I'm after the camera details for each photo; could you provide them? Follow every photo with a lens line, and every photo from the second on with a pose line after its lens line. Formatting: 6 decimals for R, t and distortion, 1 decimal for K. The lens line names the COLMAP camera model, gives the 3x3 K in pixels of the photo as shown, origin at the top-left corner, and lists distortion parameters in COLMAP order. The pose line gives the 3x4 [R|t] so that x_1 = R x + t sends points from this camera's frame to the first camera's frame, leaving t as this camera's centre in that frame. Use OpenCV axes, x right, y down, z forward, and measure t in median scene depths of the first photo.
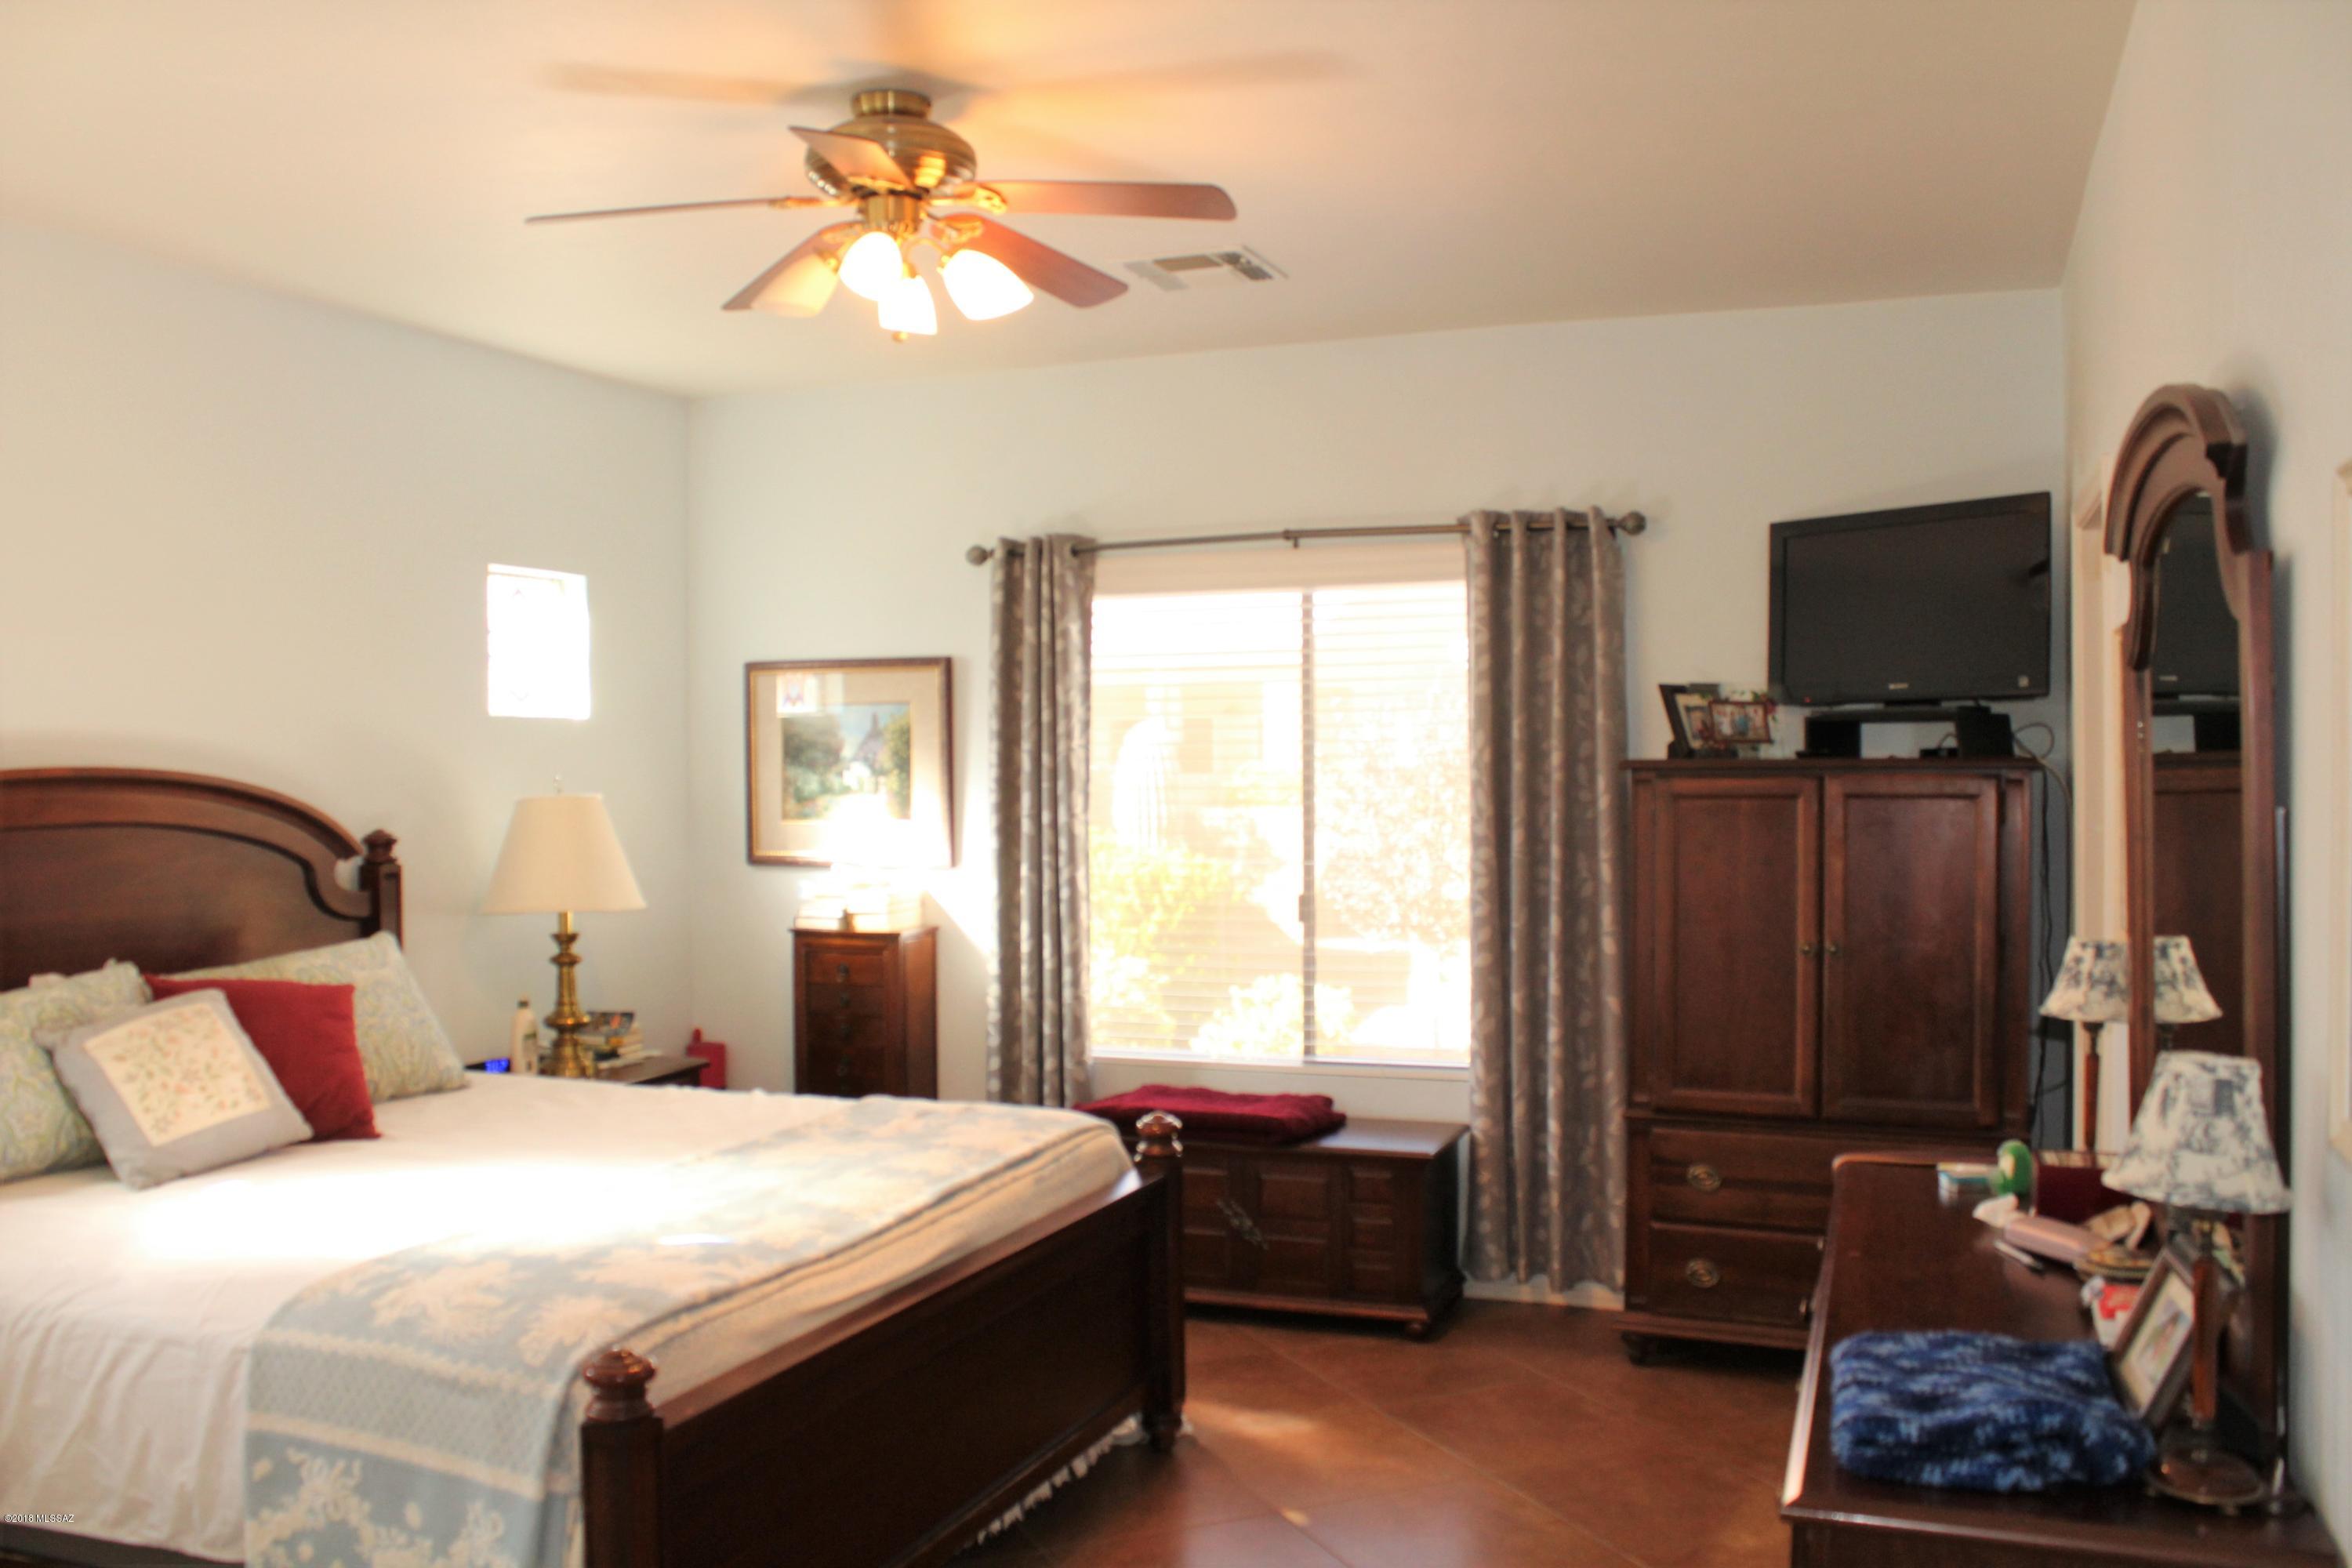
lens RADIAL K [[1963.5, 0, 1176.0], [0, 1963.5, 784.0], [0, 0, 1]] dist [-0.161634, 0.138782]
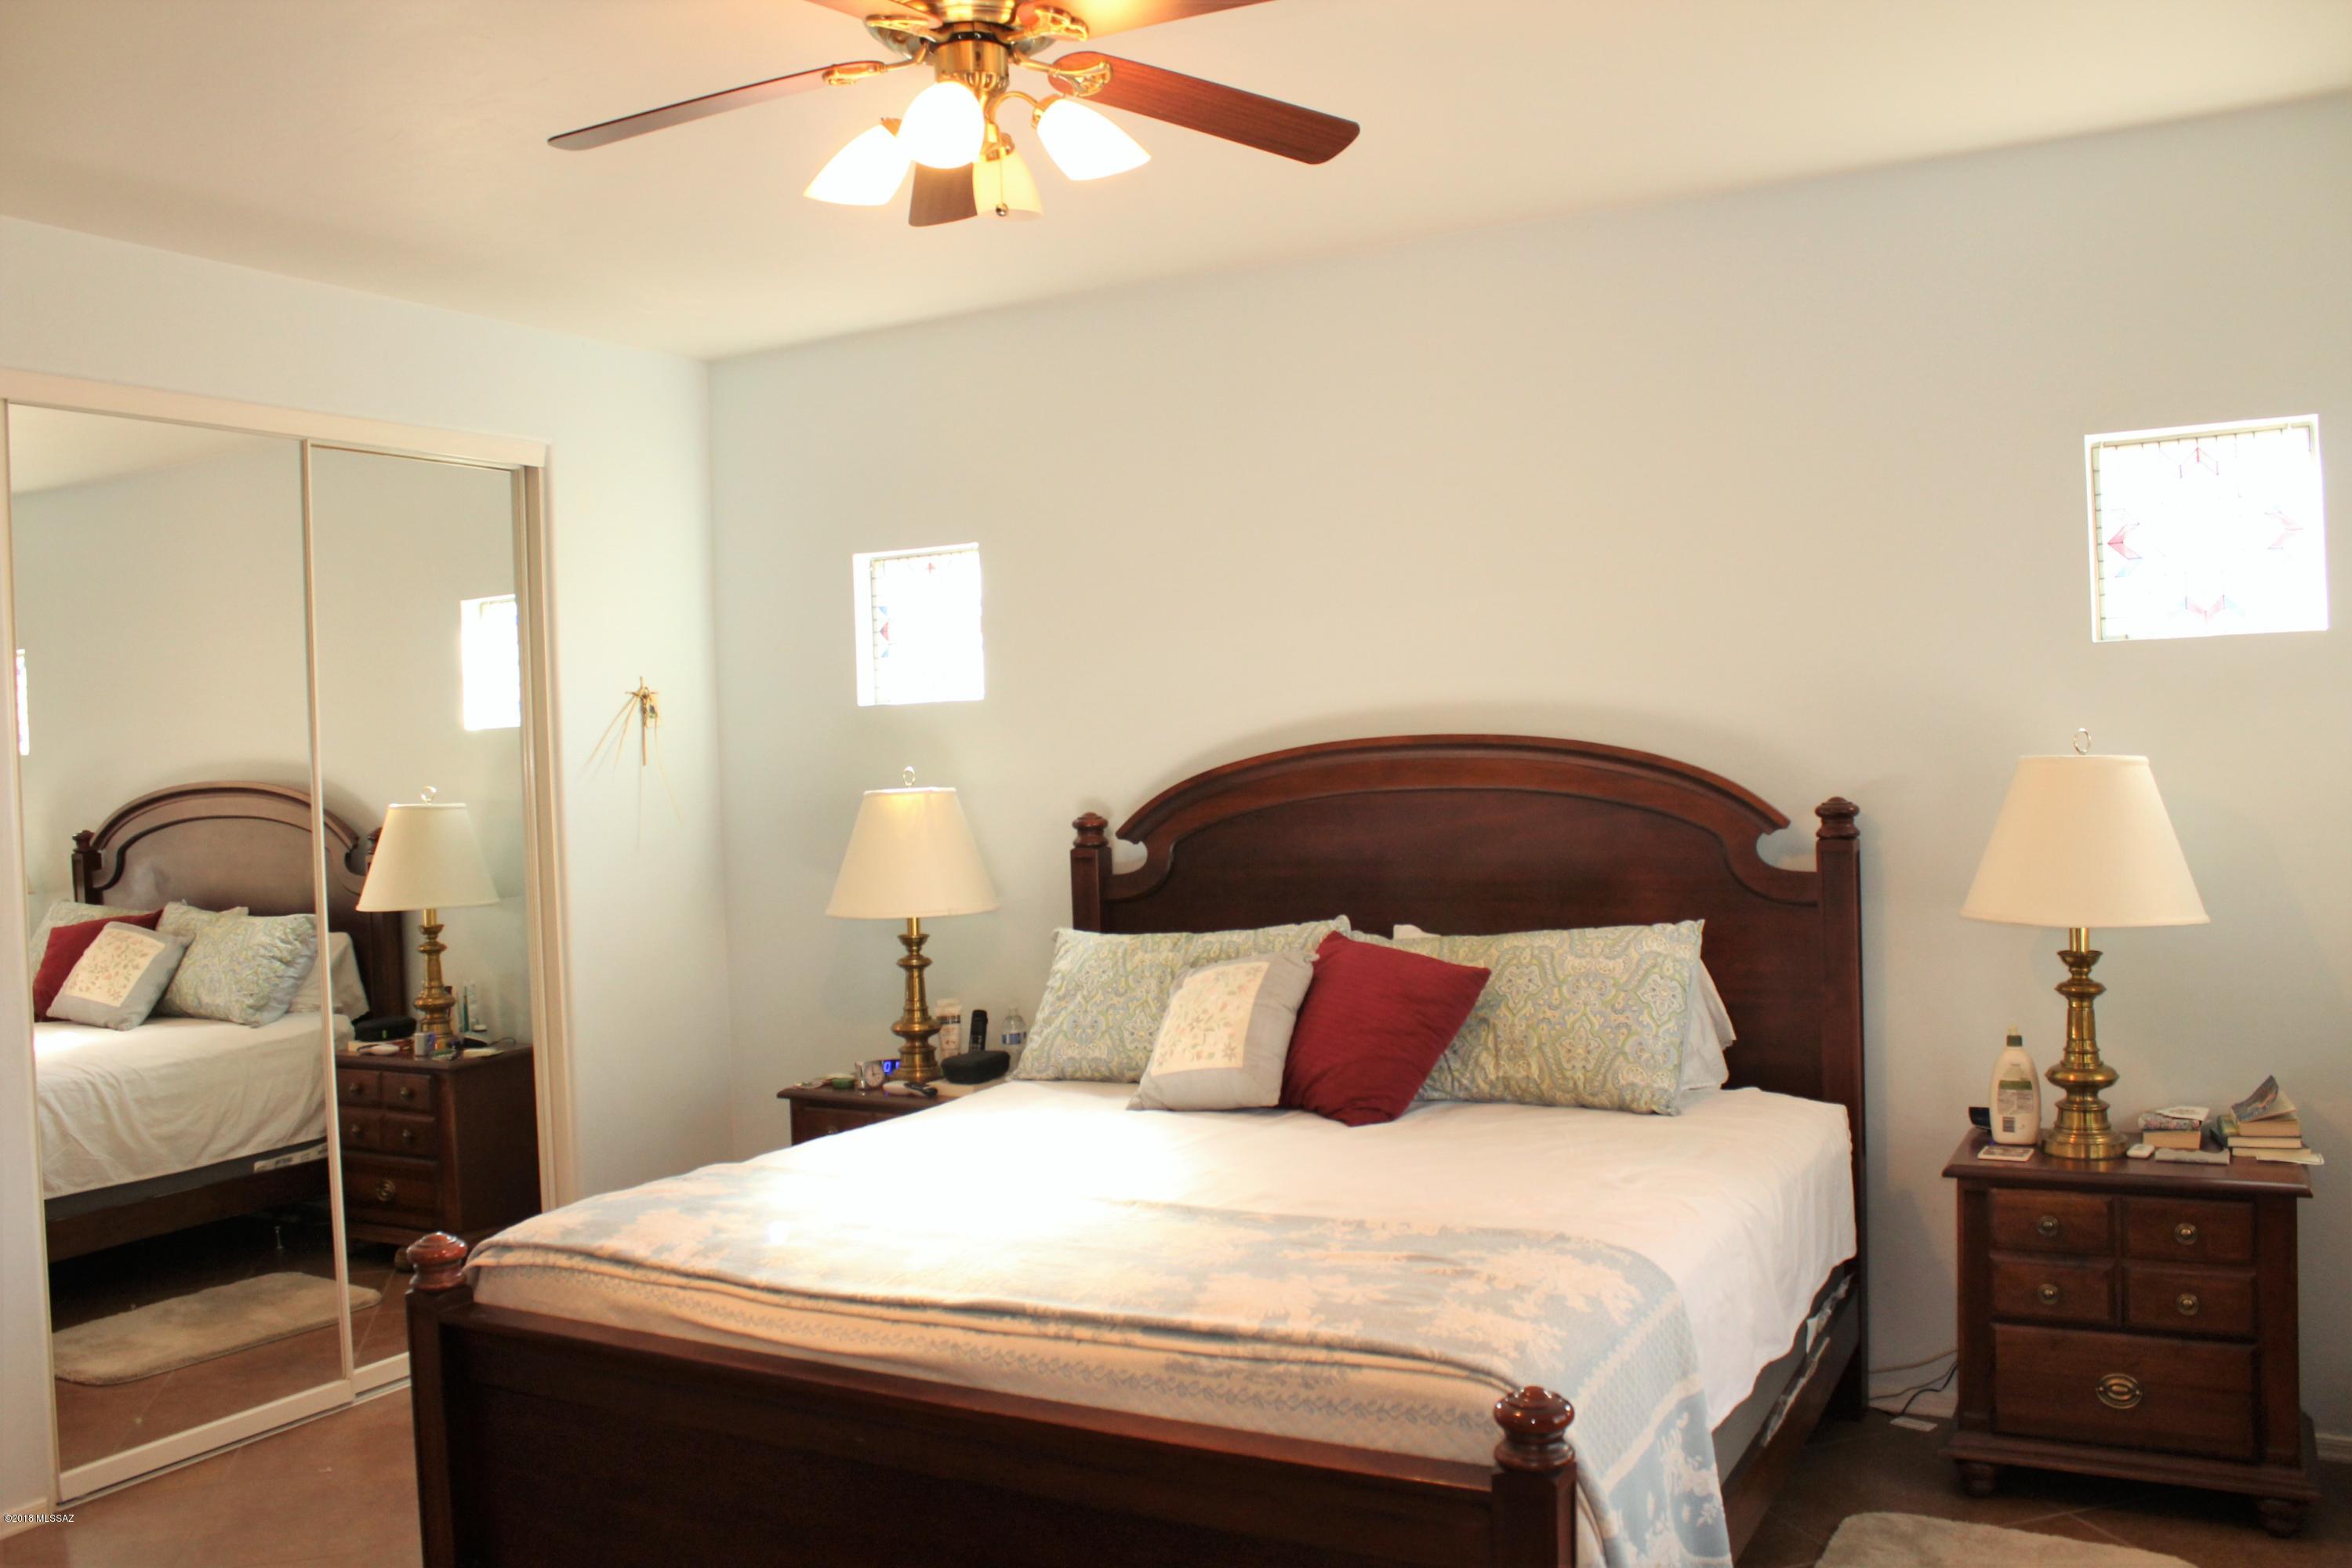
lens RADIAL K [[1963.5, 0, 1176.0], [0, 1963.5, 784.0], [0, 0, 1]] dist [-0.161634, 0.138782]
pose [[-0.130022, 0.025232, -0.991190, 0.586943], [0.024374, 0.999455, 0.022245, -0.009212], [0.991211, -0.021267, -0.130566, 1.109454]]
